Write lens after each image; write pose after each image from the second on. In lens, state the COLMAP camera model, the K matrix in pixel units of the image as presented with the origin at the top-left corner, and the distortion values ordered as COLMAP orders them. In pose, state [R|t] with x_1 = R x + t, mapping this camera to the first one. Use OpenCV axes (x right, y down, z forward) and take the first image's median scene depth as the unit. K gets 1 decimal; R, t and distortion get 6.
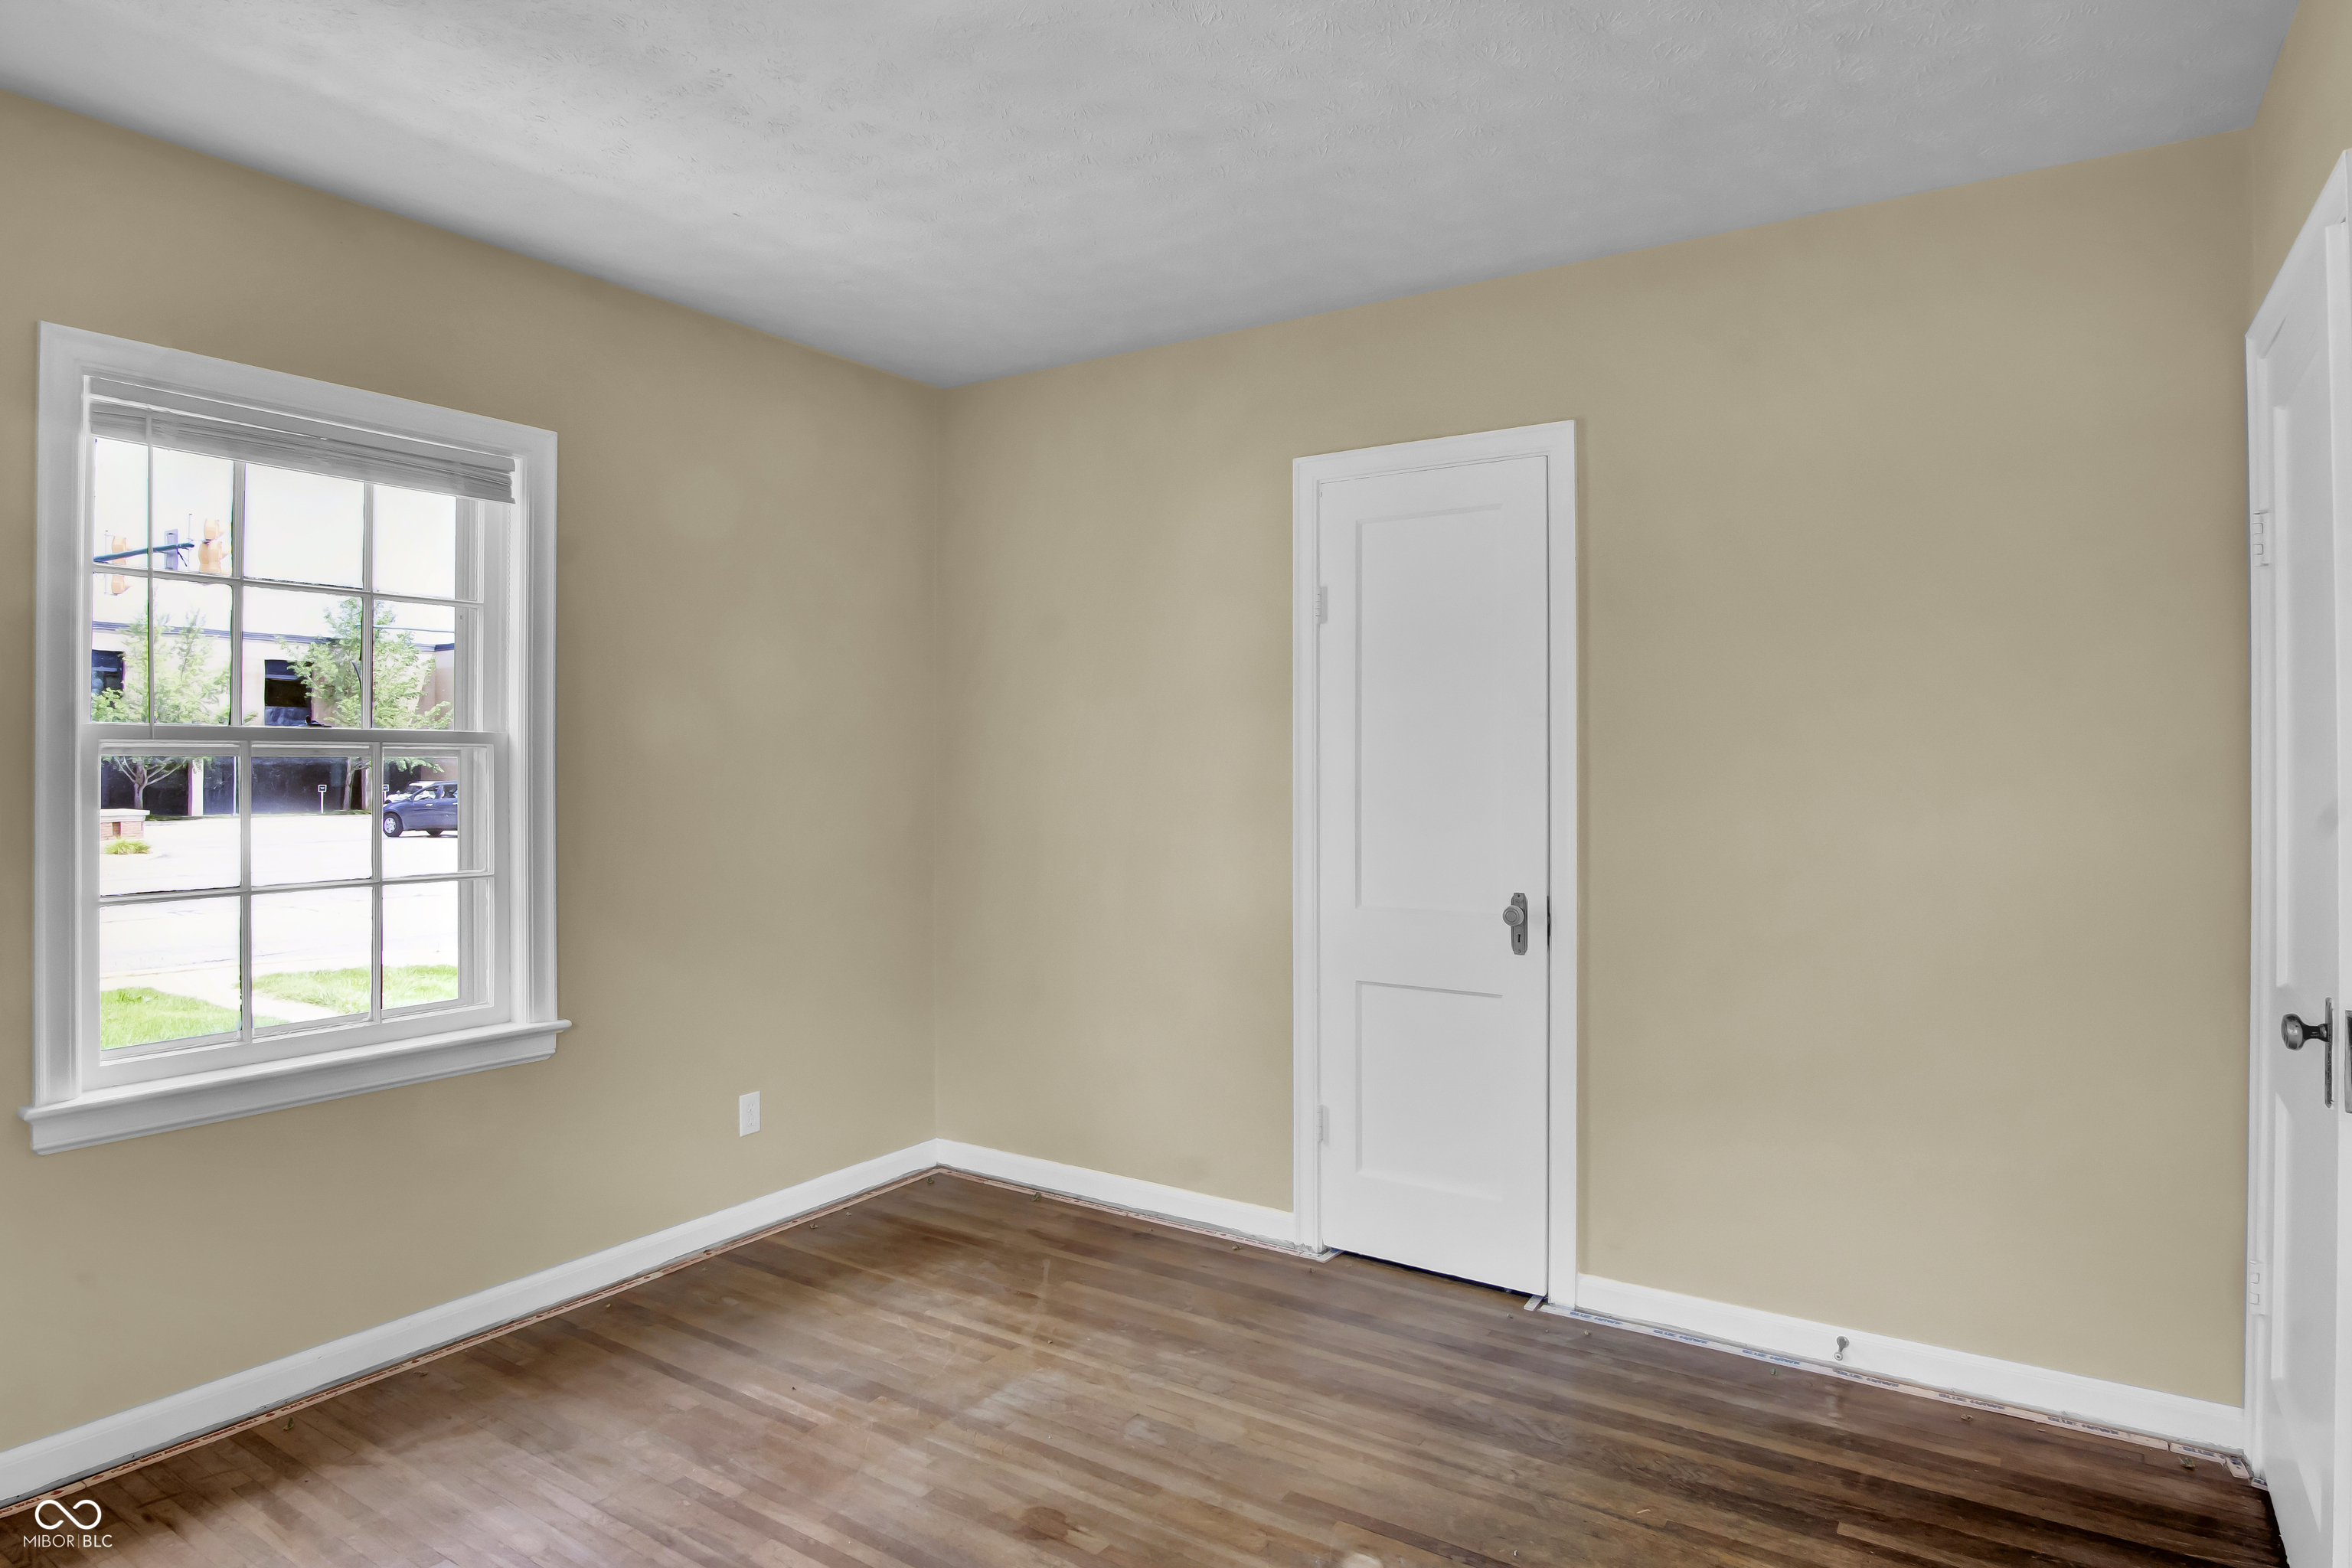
lens RADIAL K [[1327.1, 0, 1181.7], [0, 1327.1, 759.9], [0, 0, 1]] dist [-0.024406, 0.002096]
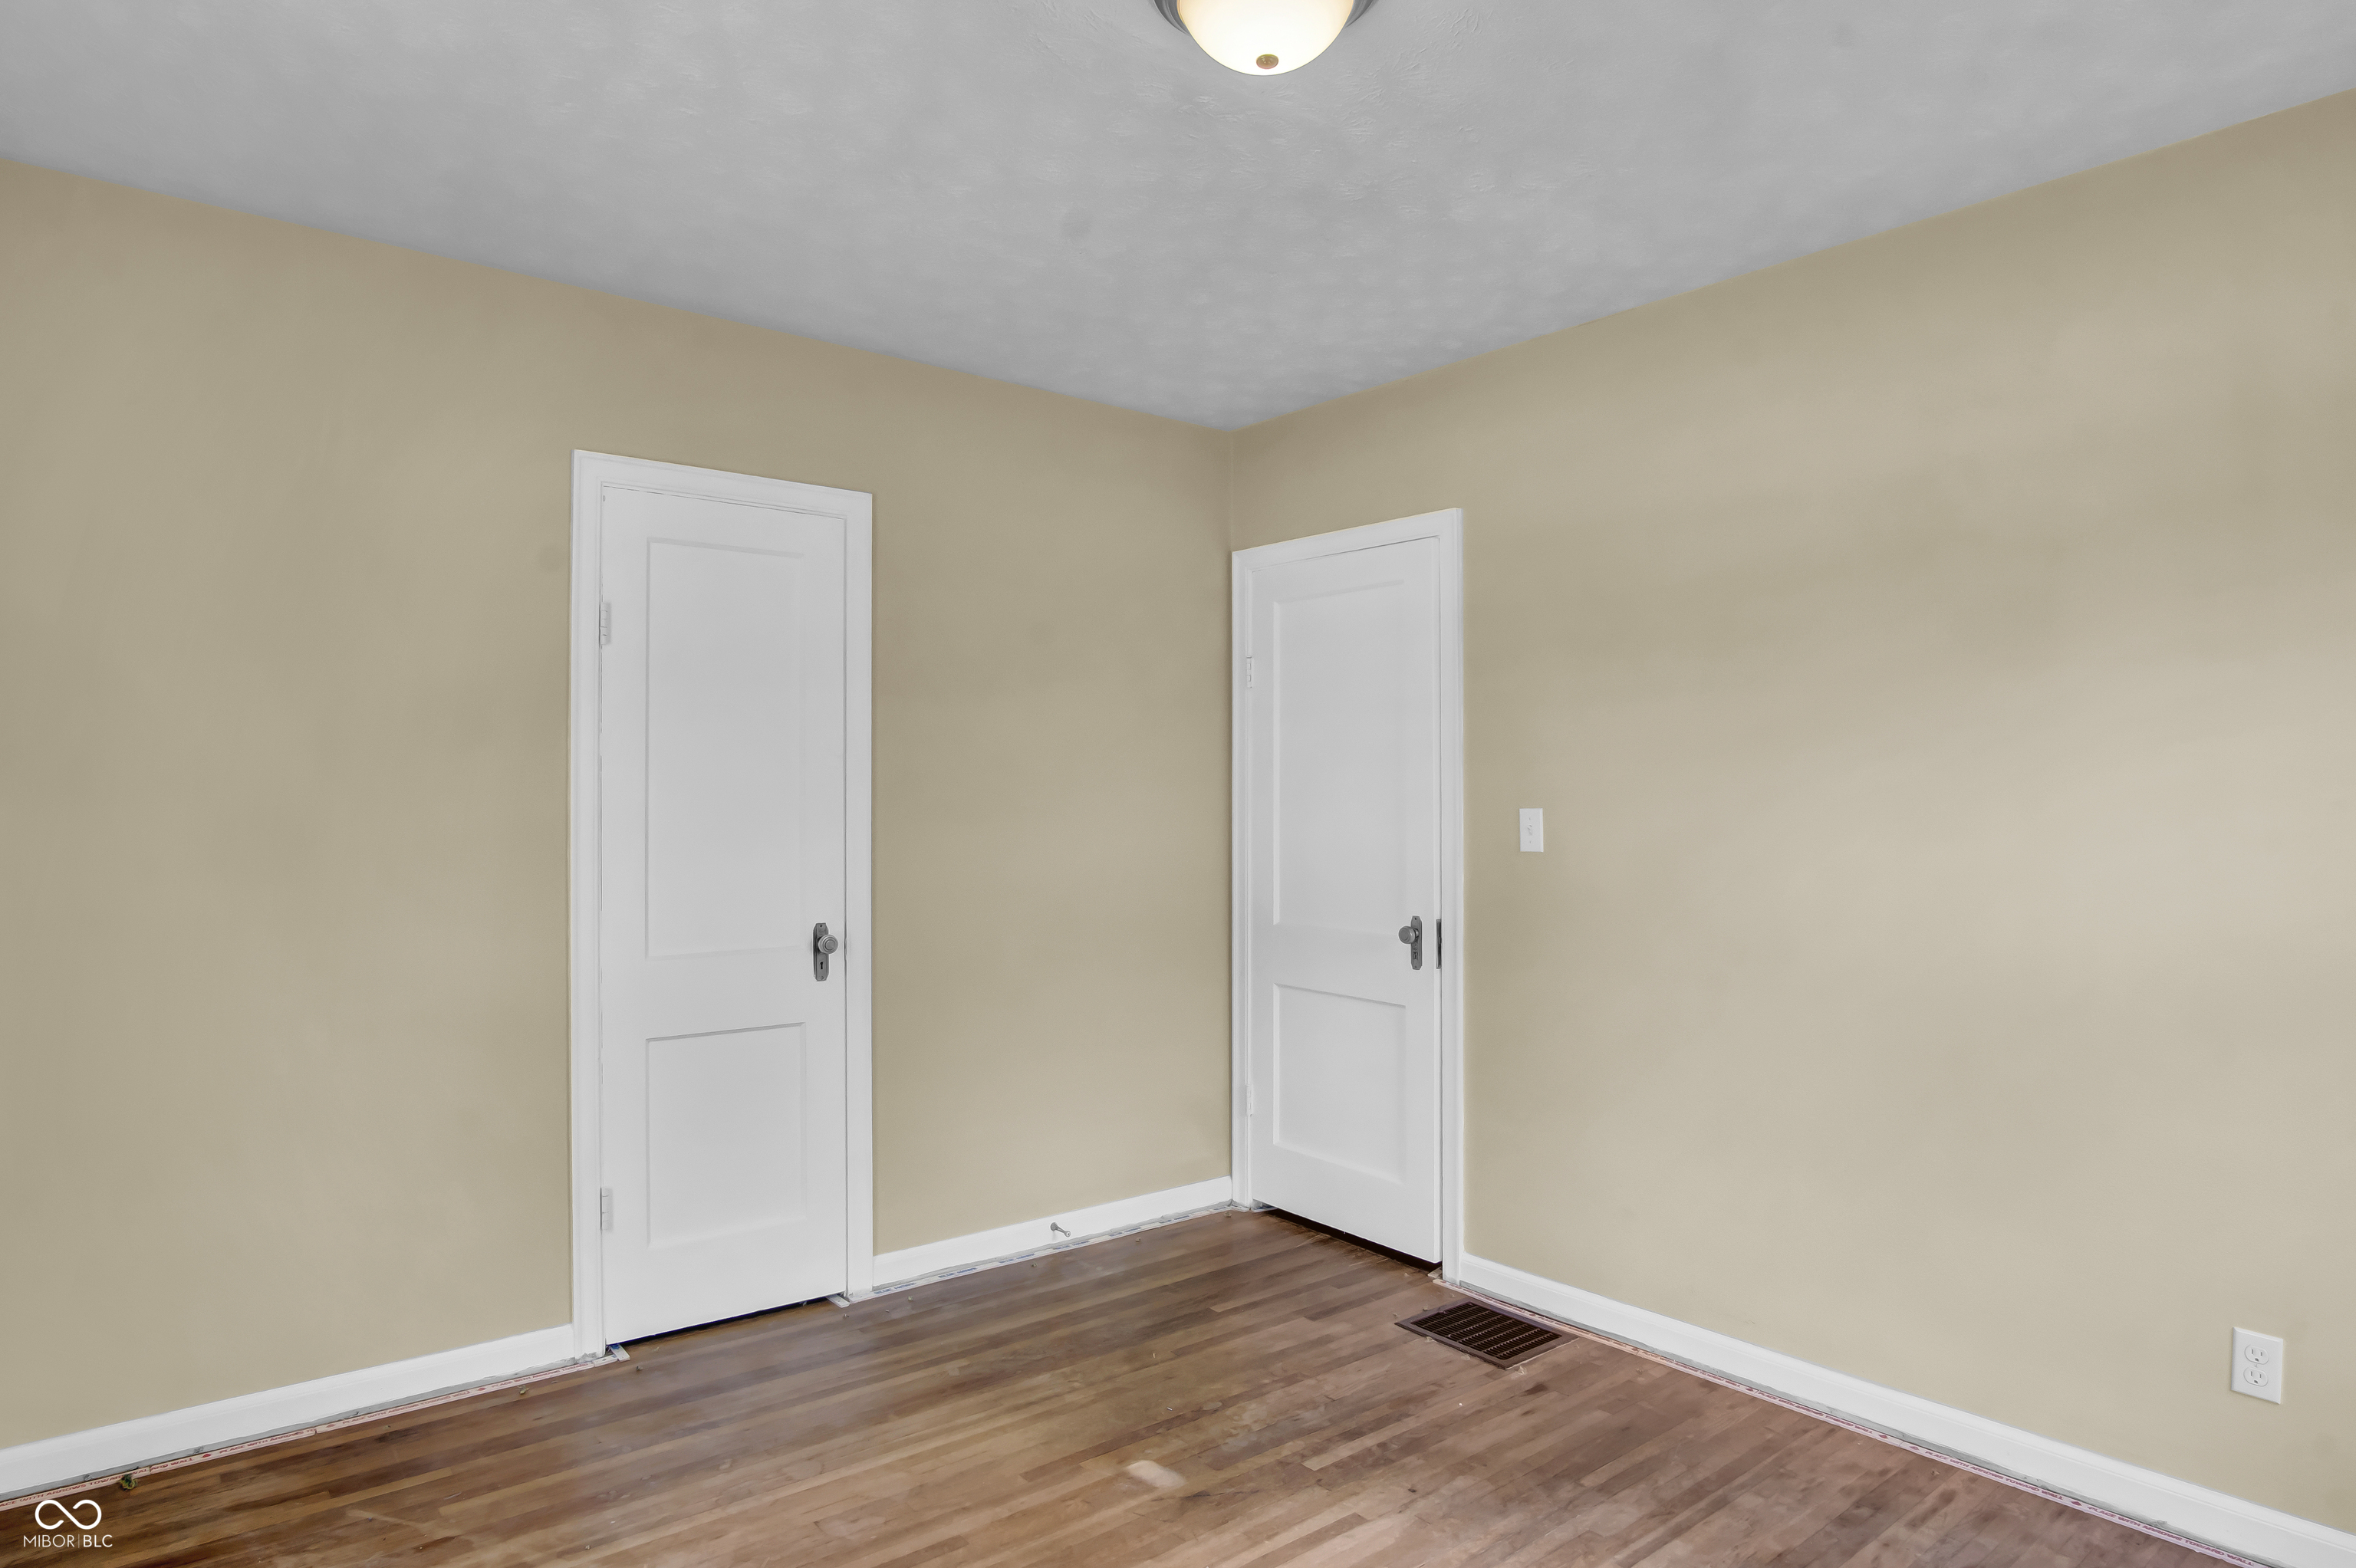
lens RADIAL K [[1329.2, 0, 1183.7], [0, 1329.2, 759.9], [0, 0, 1]] dist [-0.024406, 0.002096]
pose [[0.297233, 0.030607, 0.954314, -0.716632], [-0.009650, 0.999531, -0.029052, -0.003676], [-0.954756, -0.000574, 0.297390, 0.418110]]
